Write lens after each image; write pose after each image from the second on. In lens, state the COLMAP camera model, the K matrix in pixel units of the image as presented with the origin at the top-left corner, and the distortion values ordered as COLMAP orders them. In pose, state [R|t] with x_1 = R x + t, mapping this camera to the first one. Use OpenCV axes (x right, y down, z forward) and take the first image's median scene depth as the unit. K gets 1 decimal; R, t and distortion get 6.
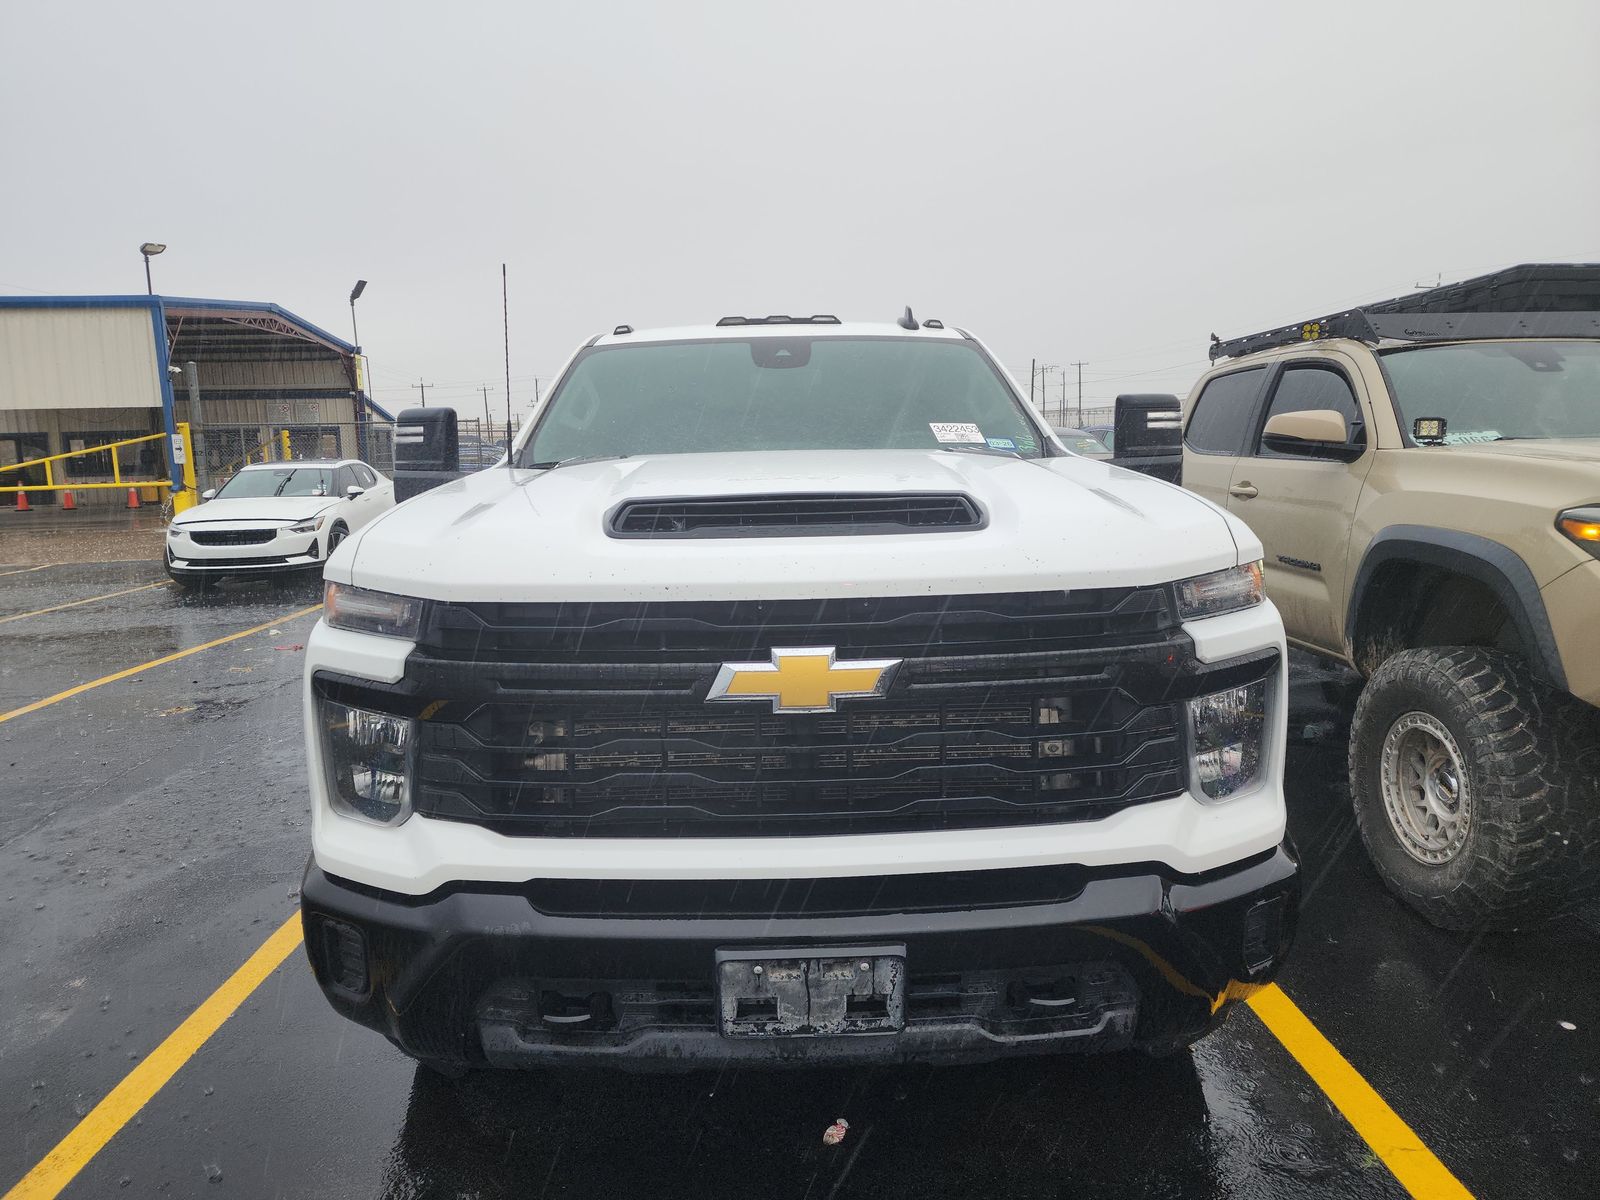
lens RADIAL K [[1052.7, 0, 800.0], [0, 1052.7, 600.0], [0, 0, 1]] dist [0.051678, -0.001322]
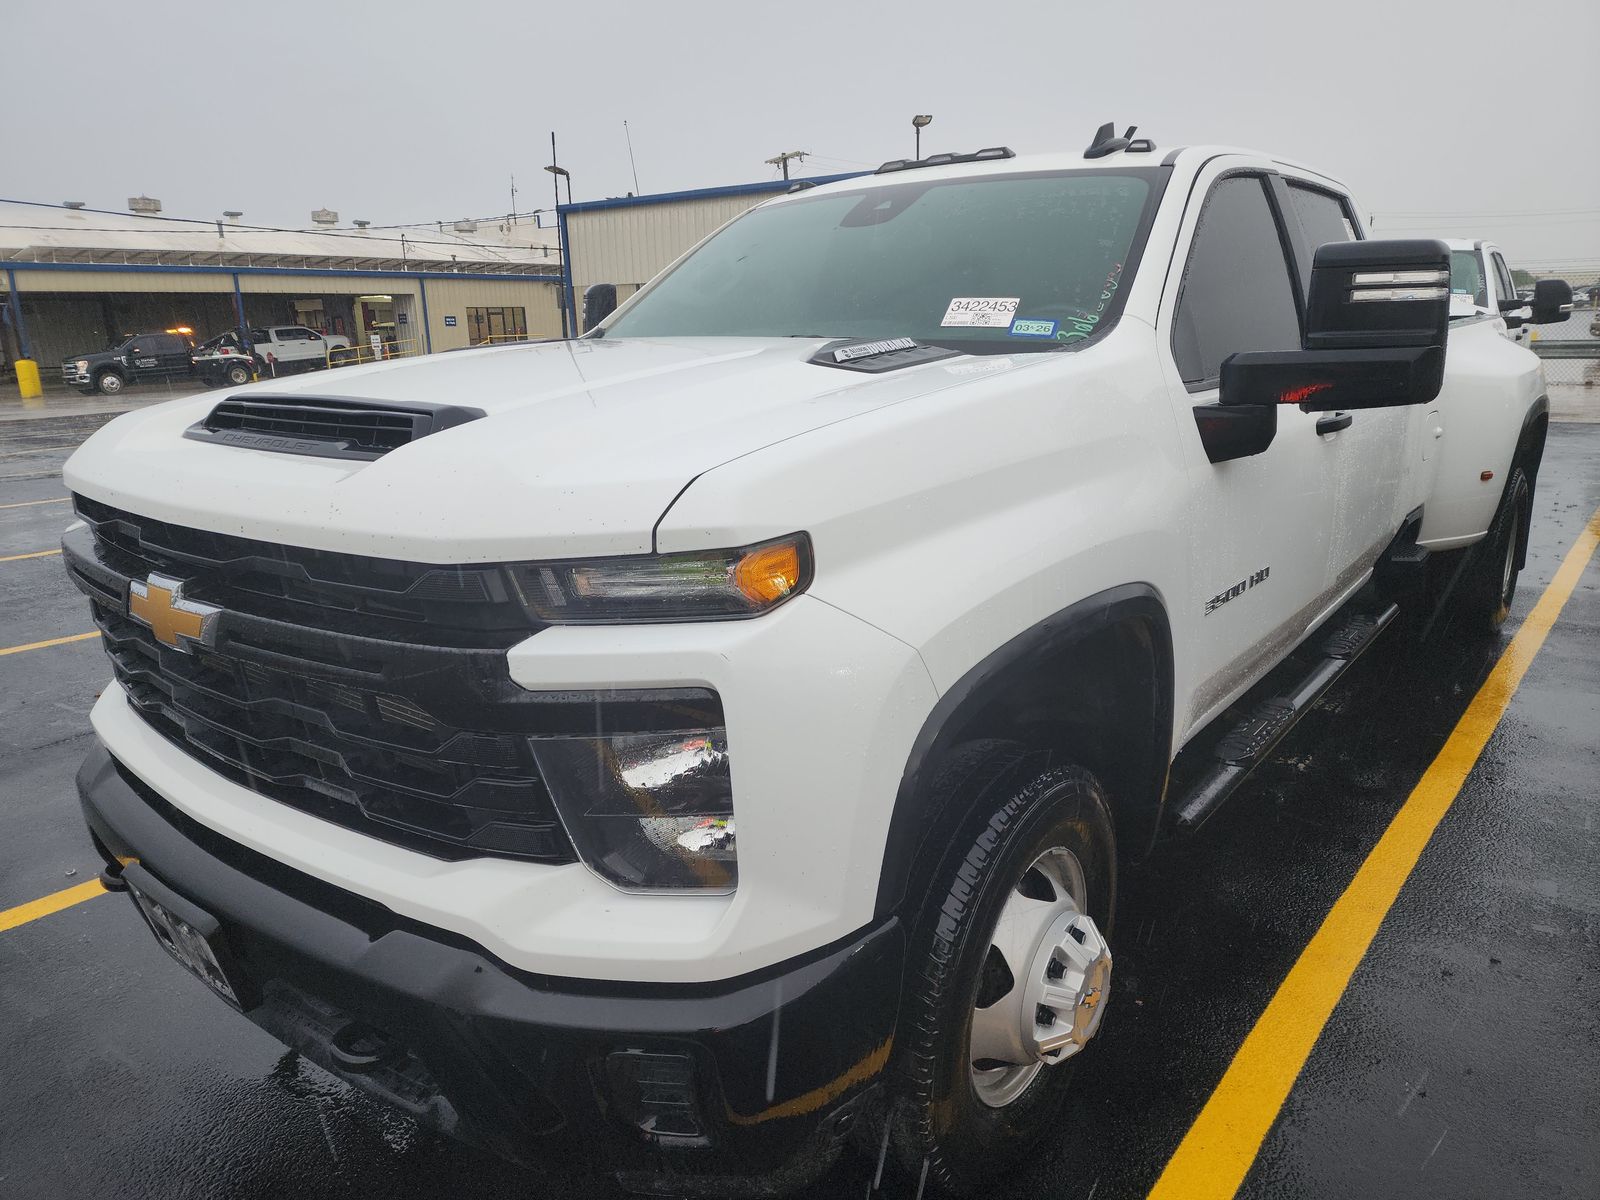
lens RADIAL K [[1094.6, 0, 800.0], [0, 1094.6, 600.0], [0, 0, 1]] dist [-0.001941, -0.001057]
pose [[0.768533, 0.162980, -0.618704, 0.552233], [-0.085626, 0.984513, 0.152980, -0.069137], [0.634054, -0.064593, 0.770586, 0.341069]]
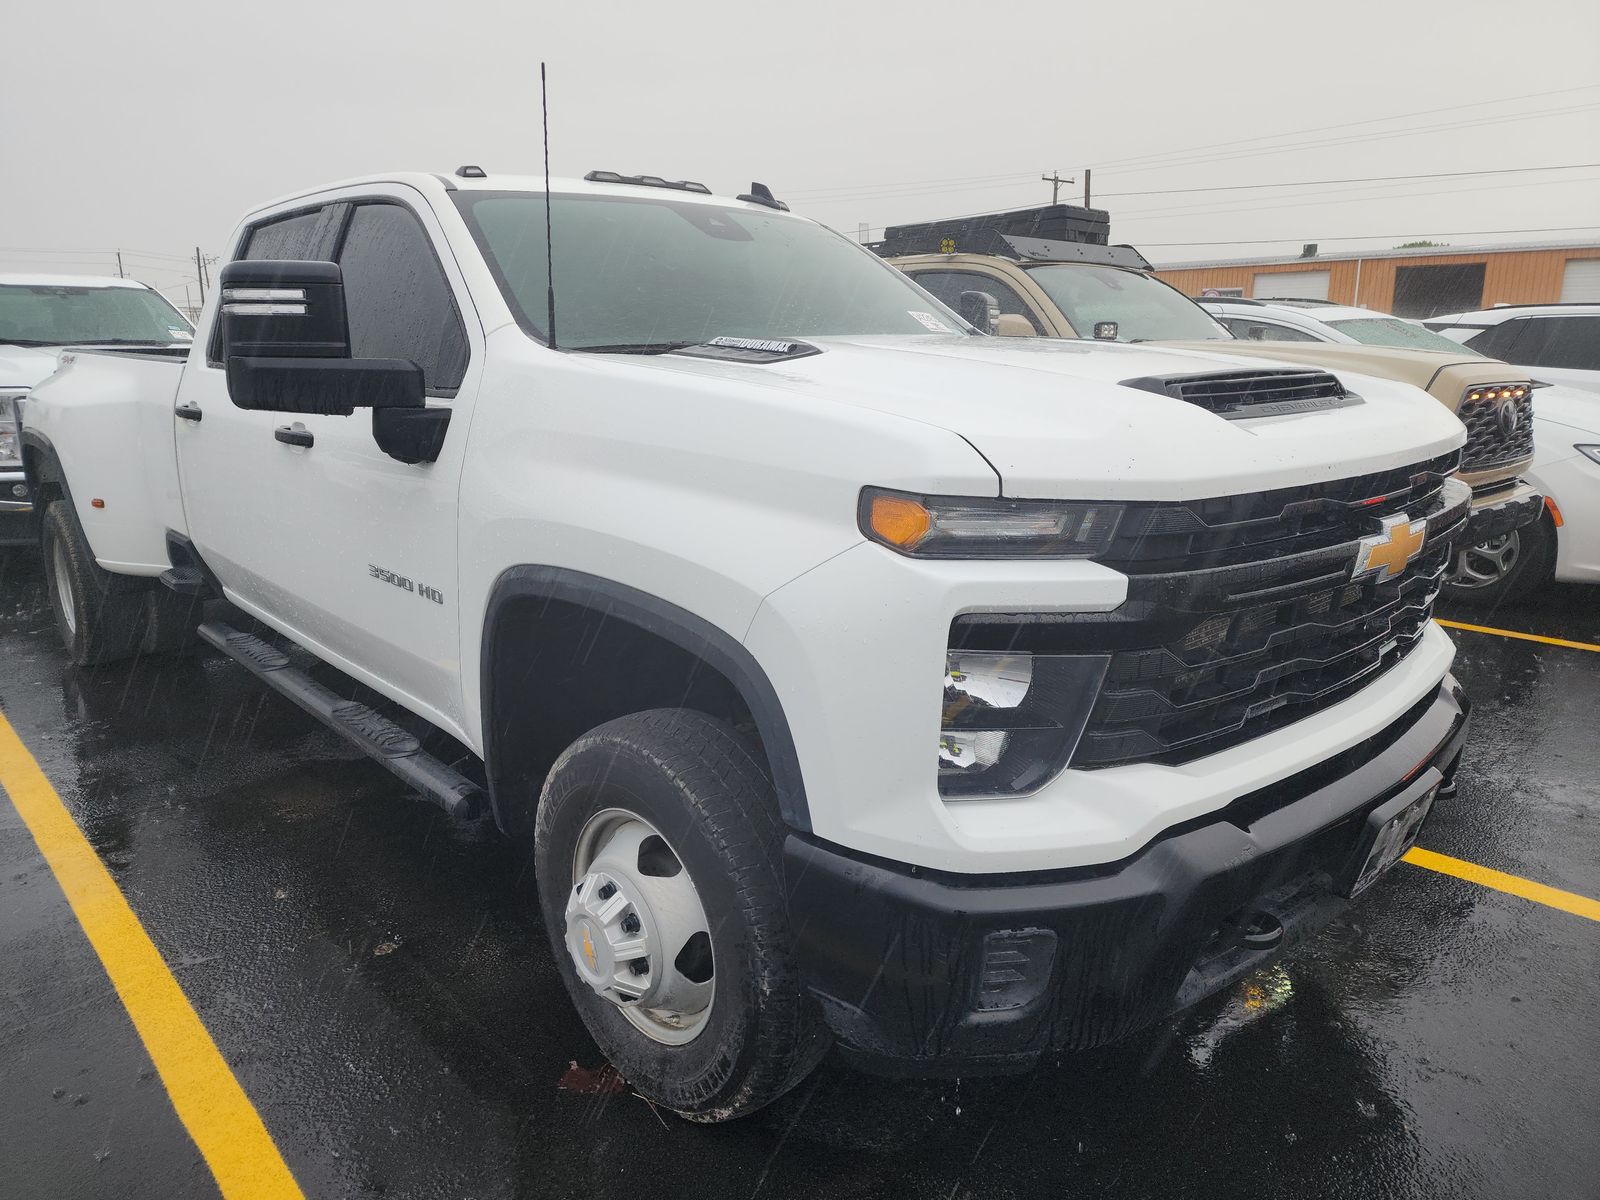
lens RADIAL K [[1052.7, 0, 800.0], [0, 1052.7, 600.0], [0, 0, 1]] dist [0.051678, -0.001322]
pose [[0.770232, -0.137142, 0.622845, -0.617540], [0.084269, 0.989928, 0.113758, -0.023464], [-0.632172, -0.035134, 0.774031, 0.308086]]
